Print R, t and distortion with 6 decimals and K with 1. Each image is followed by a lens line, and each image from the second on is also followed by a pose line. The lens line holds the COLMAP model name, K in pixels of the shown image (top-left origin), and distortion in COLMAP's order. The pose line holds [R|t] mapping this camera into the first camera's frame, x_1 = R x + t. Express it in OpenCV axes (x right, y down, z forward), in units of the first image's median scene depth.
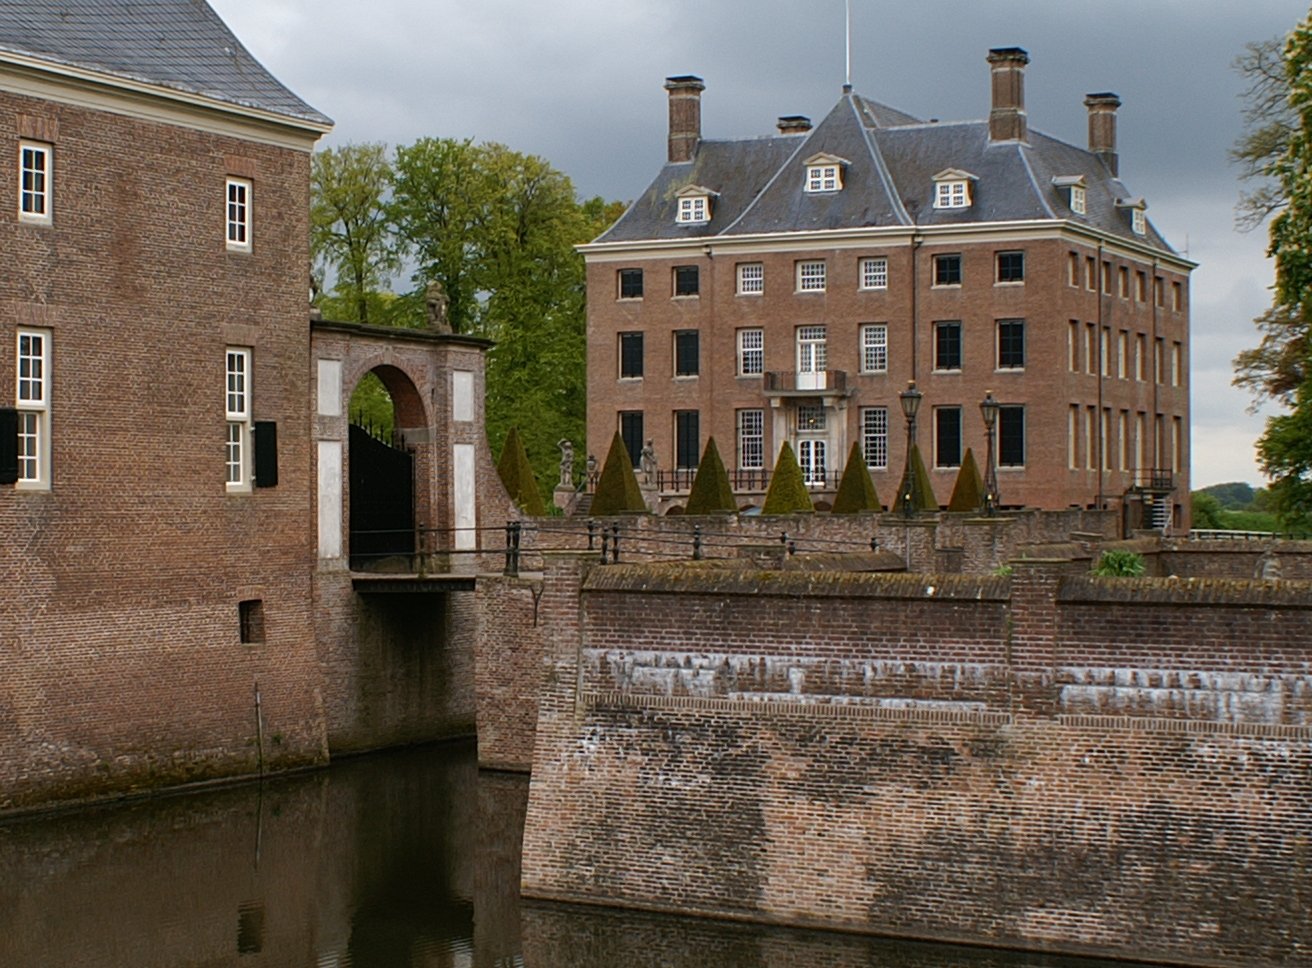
lens RADIAL K [[2300.9, 0, 655.8], [0, 2300.9, 421.1], [0, 0, 1]] dist [-0.139196, -0.073594]
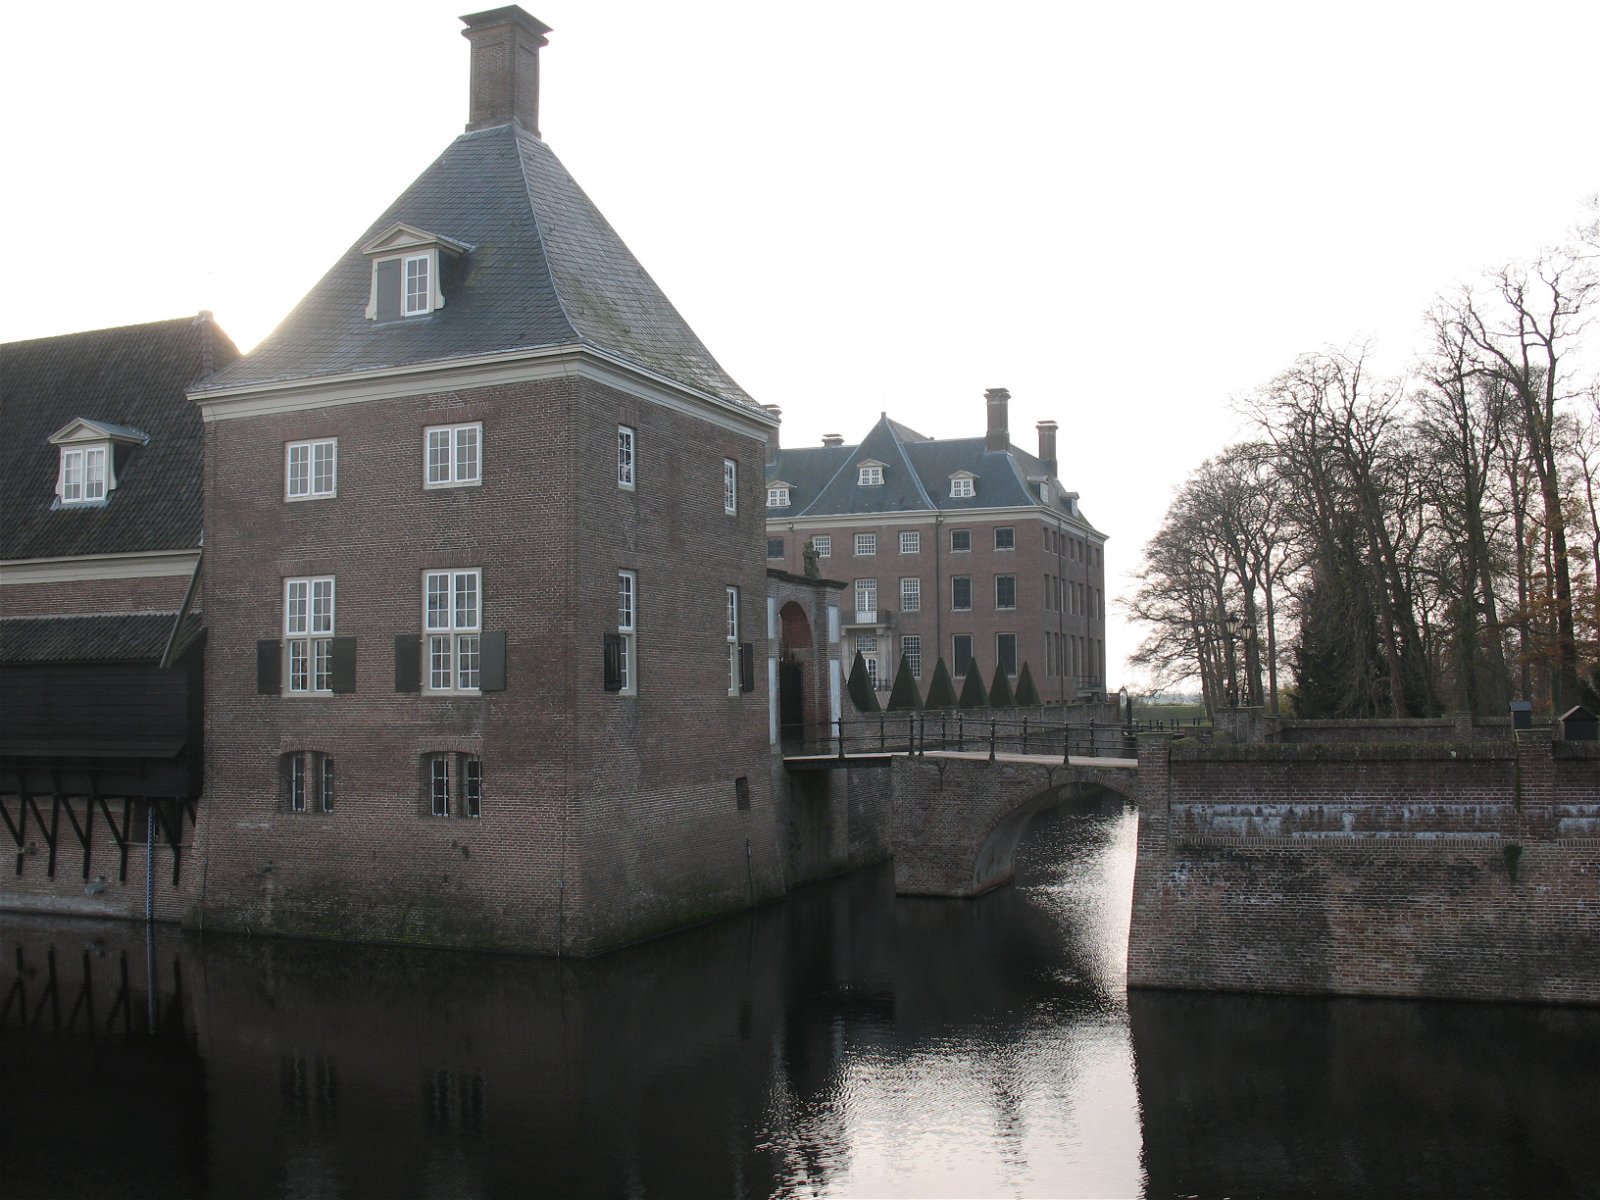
lens RADIAL K [[1566.6, 0, 800.0], [0, 1566.6, 600.0], [0, 0, 1]] dist [-0.185888, 0.194002]
pose [[0.987240, -0.002802, 0.159214, -0.321616], [0.007844, 0.999487, -0.031048, 0.004293], [-0.159045, 0.031900, 0.986756, 0.108789]]
